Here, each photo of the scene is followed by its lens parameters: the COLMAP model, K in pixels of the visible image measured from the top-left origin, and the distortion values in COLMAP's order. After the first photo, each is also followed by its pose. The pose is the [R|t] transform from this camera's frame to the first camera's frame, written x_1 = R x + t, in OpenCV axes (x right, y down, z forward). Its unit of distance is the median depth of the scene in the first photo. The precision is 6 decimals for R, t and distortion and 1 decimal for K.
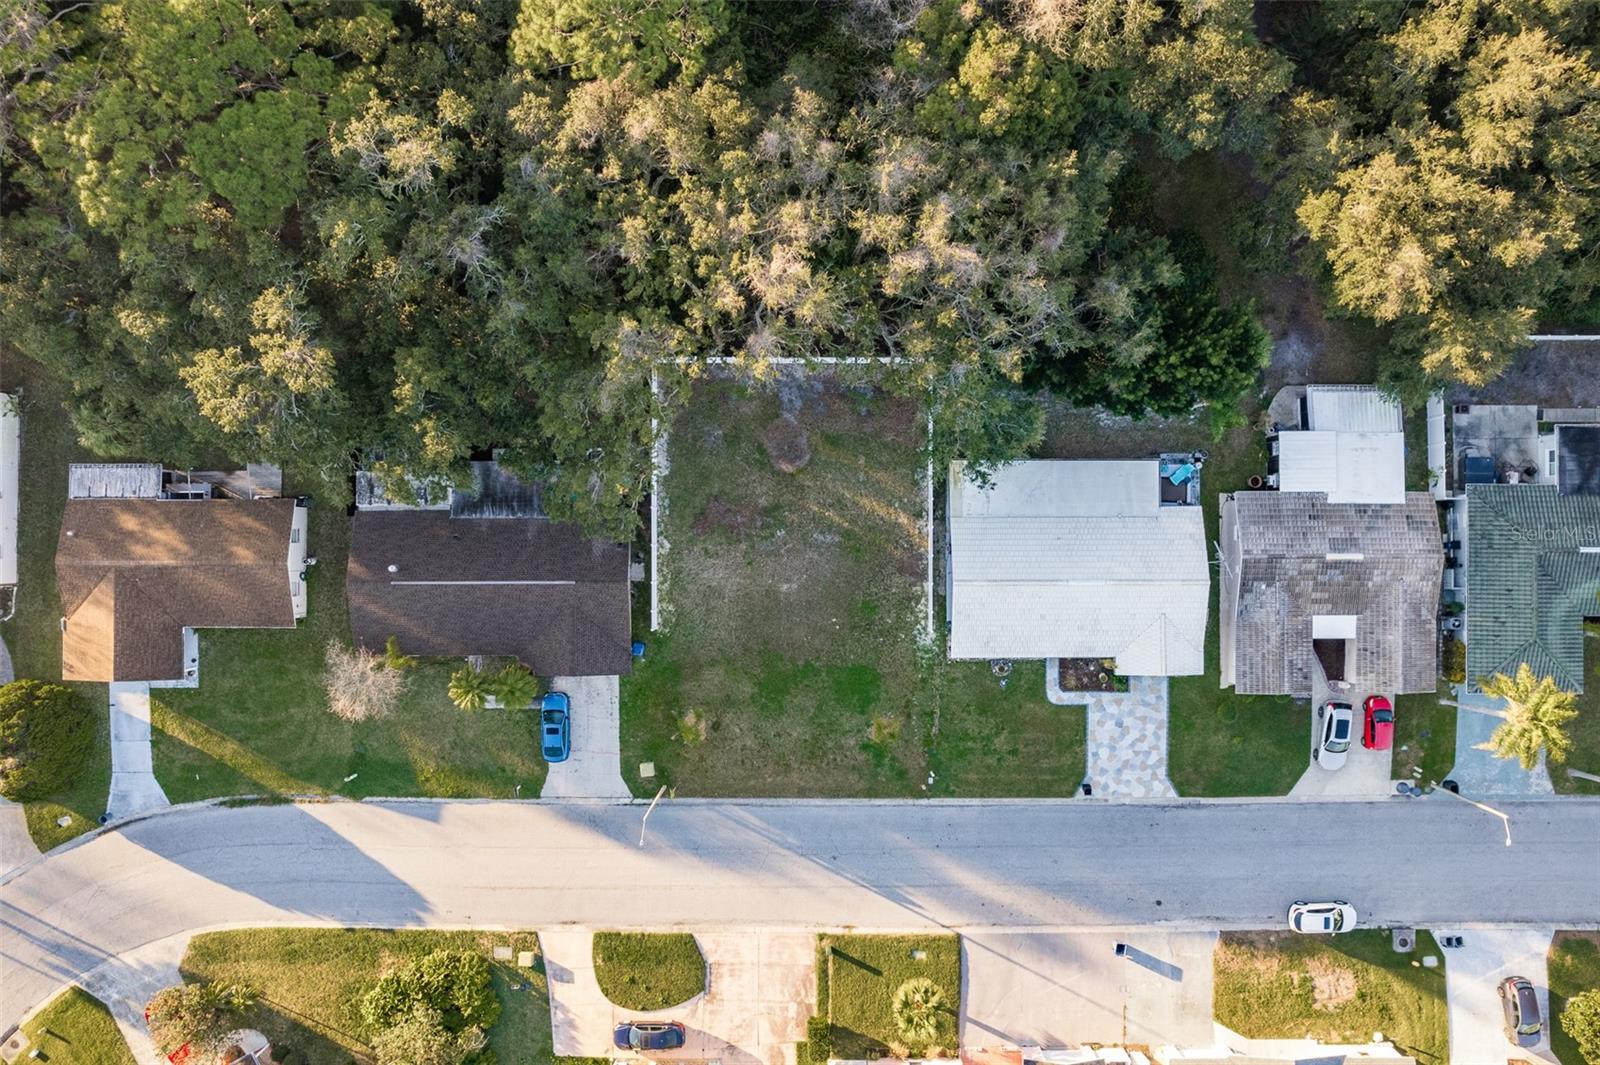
lens RADIAL K [[1003.1, 0, 807.4], [0, 1003.1, 539.3], [0, 0, 1]] dist [-0.071164, 0.051516]
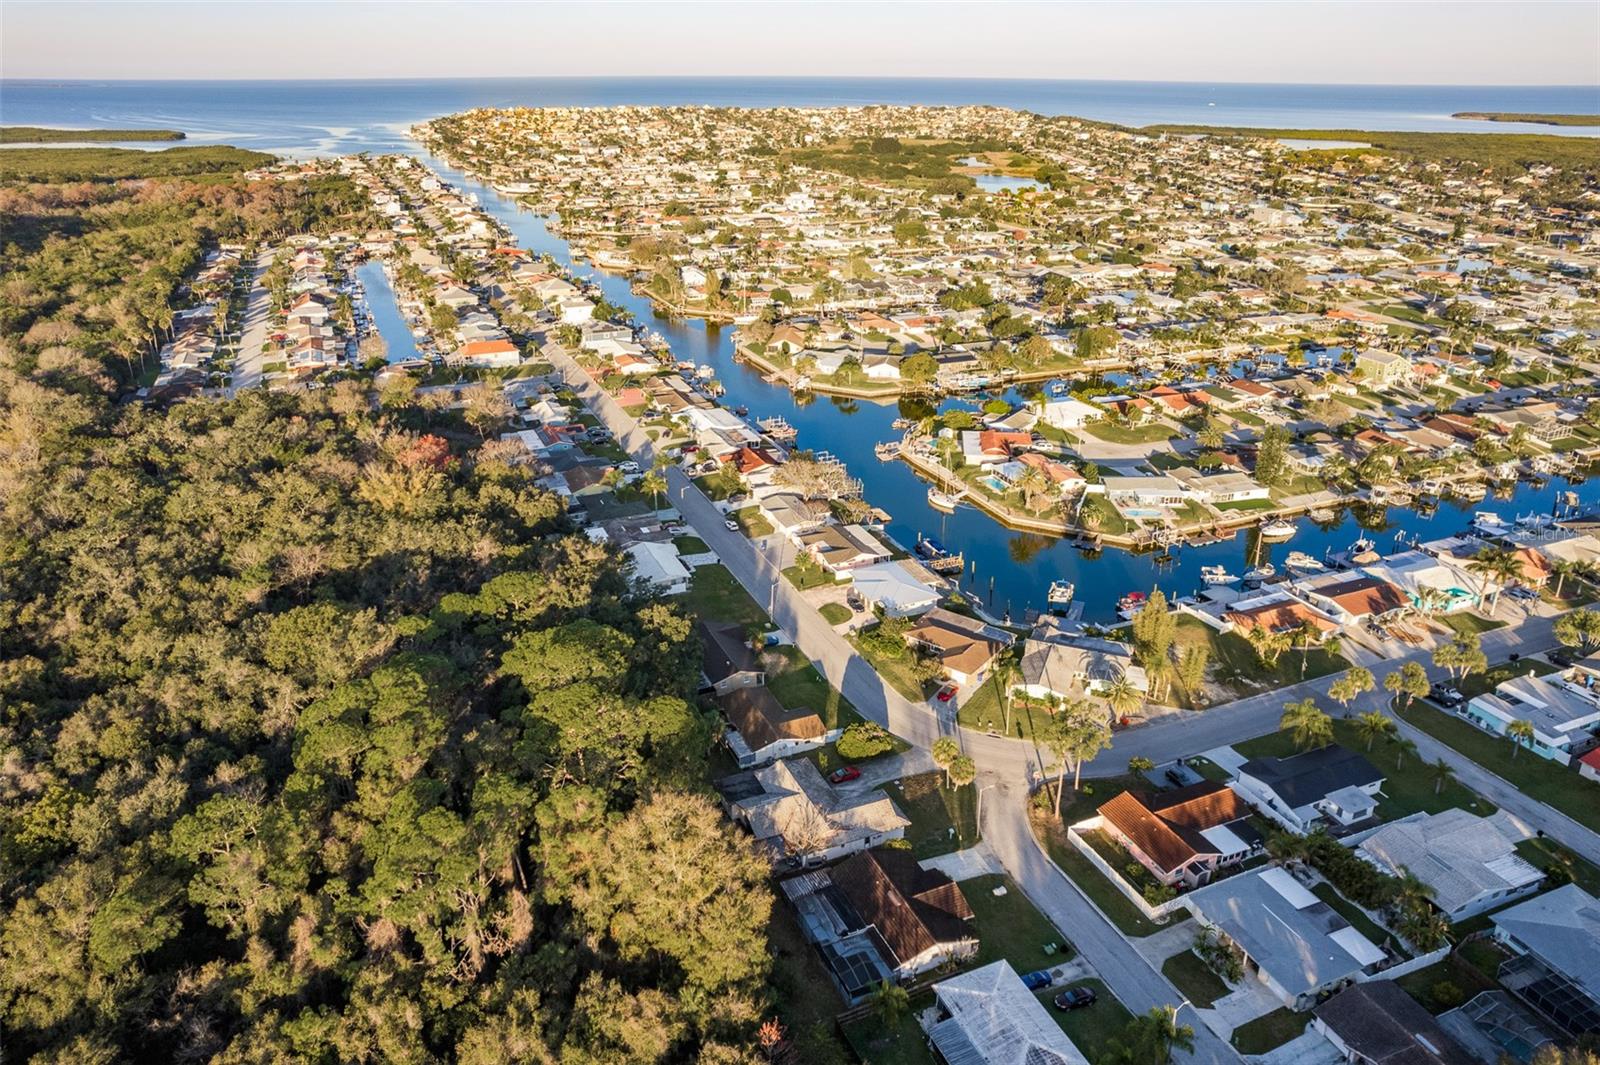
lens RADIAL K [[1068.0, 0, 786.4], [0, 1068.0, 514.6], [0, 0, 1]] dist [-0.079412, 0.057270]
pose [[-0.397858, -0.348854, 0.848534, -2.533973], [0.917431, -0.145856, 0.370198, -0.750563], [-0.005381, 0.925758, 0.378079, -0.373711]]
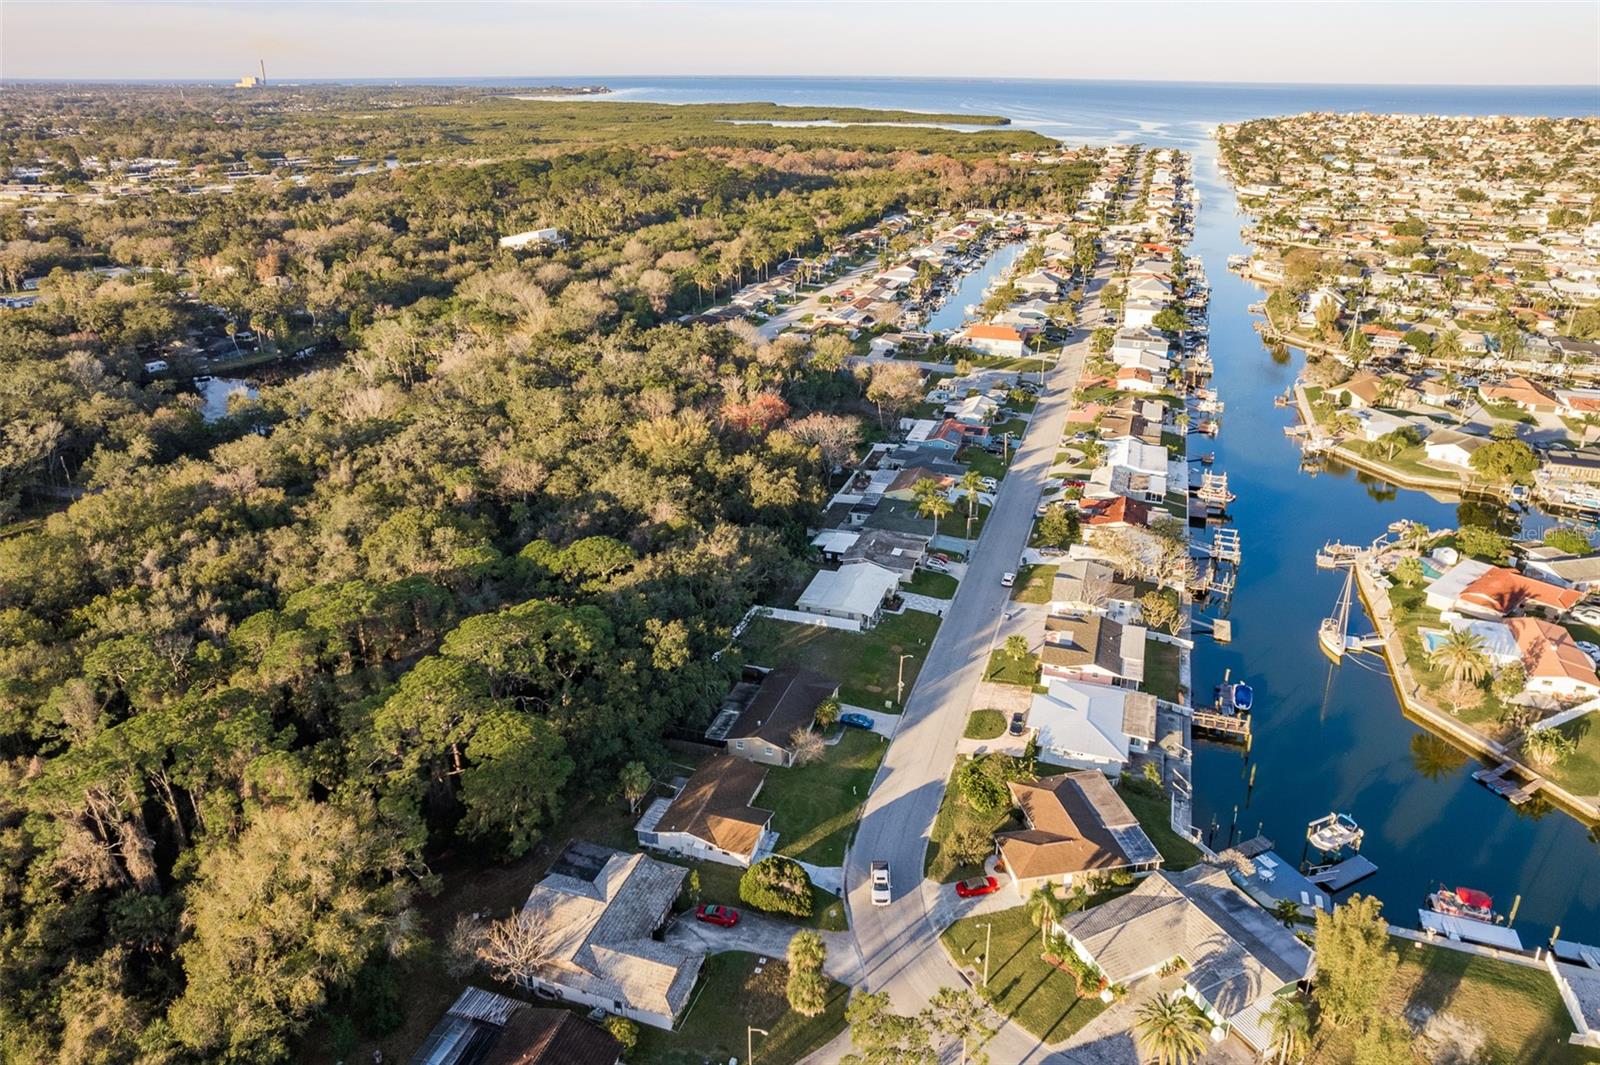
lens RADIAL K [[1068.0, 0, 786.4], [0, 1068.0, 514.6], [0, 0, 1]] dist [-0.079412, 0.057270]
pose [[0.324916, -0.357518, 0.875563, -2.044433], [0.945676, 0.133818, -0.296293, 0.637266], [-0.011236, 0.924269, 0.381576, -0.217121]]
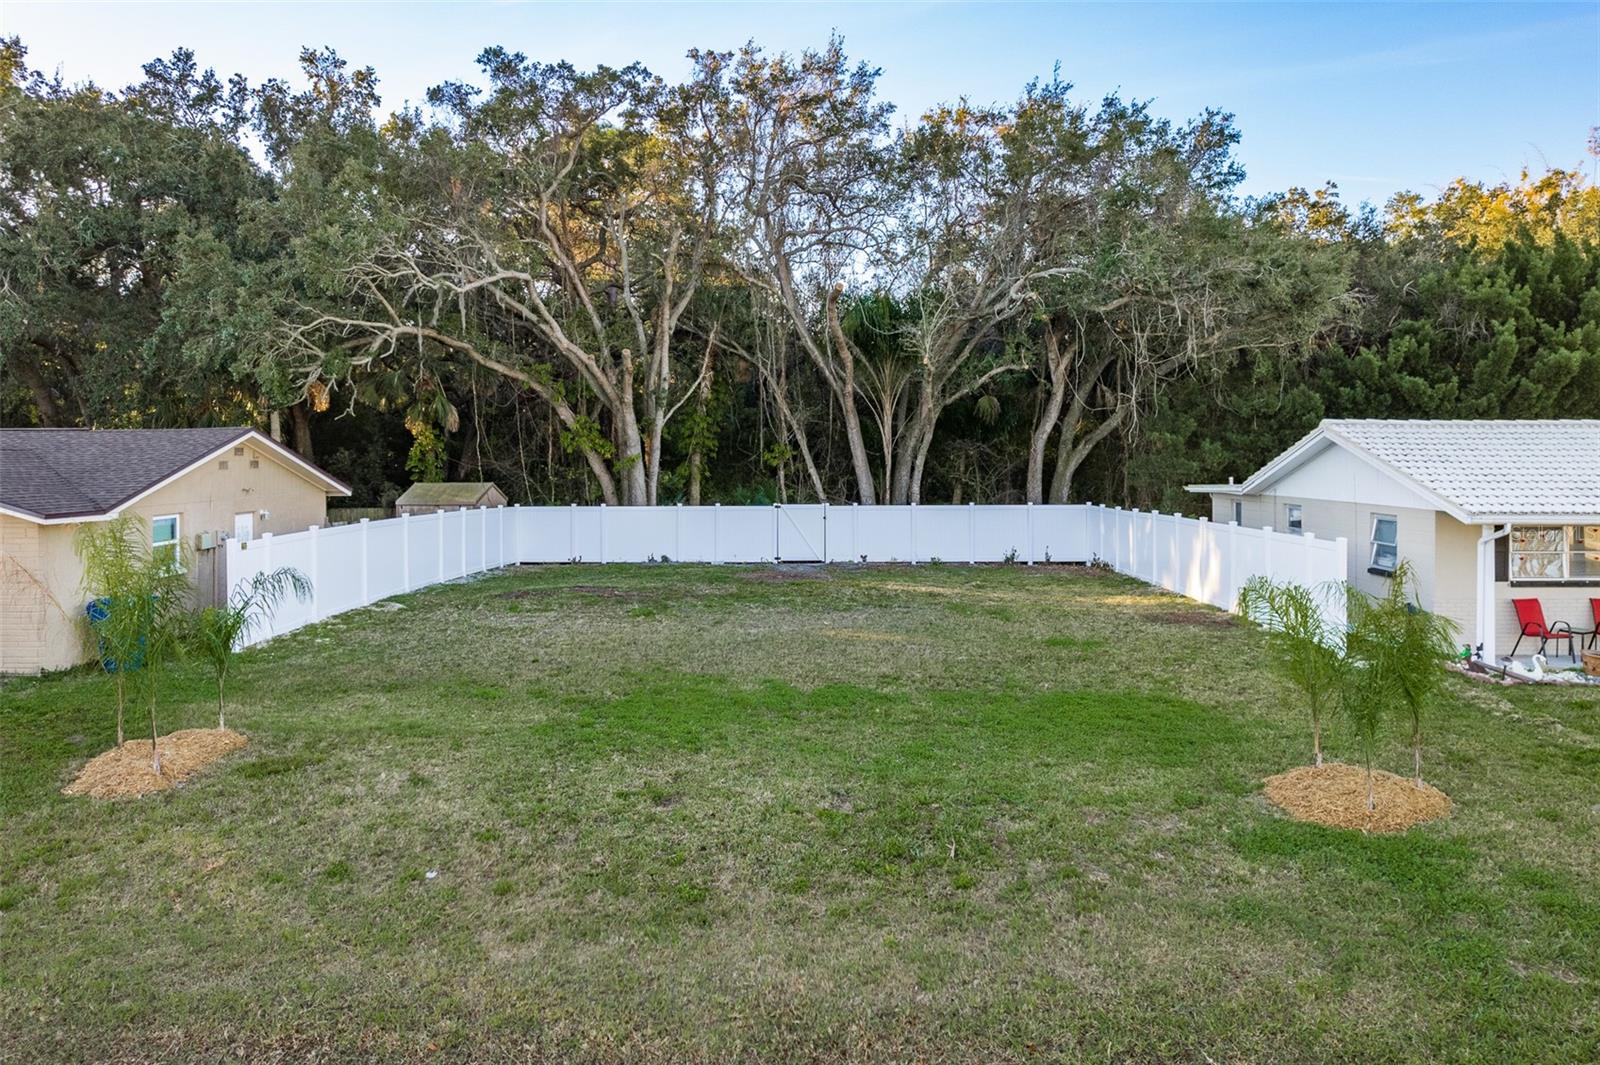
lens RADIAL K [[1137.6, 0, 788.6], [0, 1137.6, 492.7], [0, 0, 1]] dist [-0.075976, 0.057031]
pose [[0.999499, 0.008993, -0.030352, -0.004076], [-0.030702, 0.041773, -0.998655, 0.361177], [-0.007713, 0.999087, 0.042028, 0.948654]]
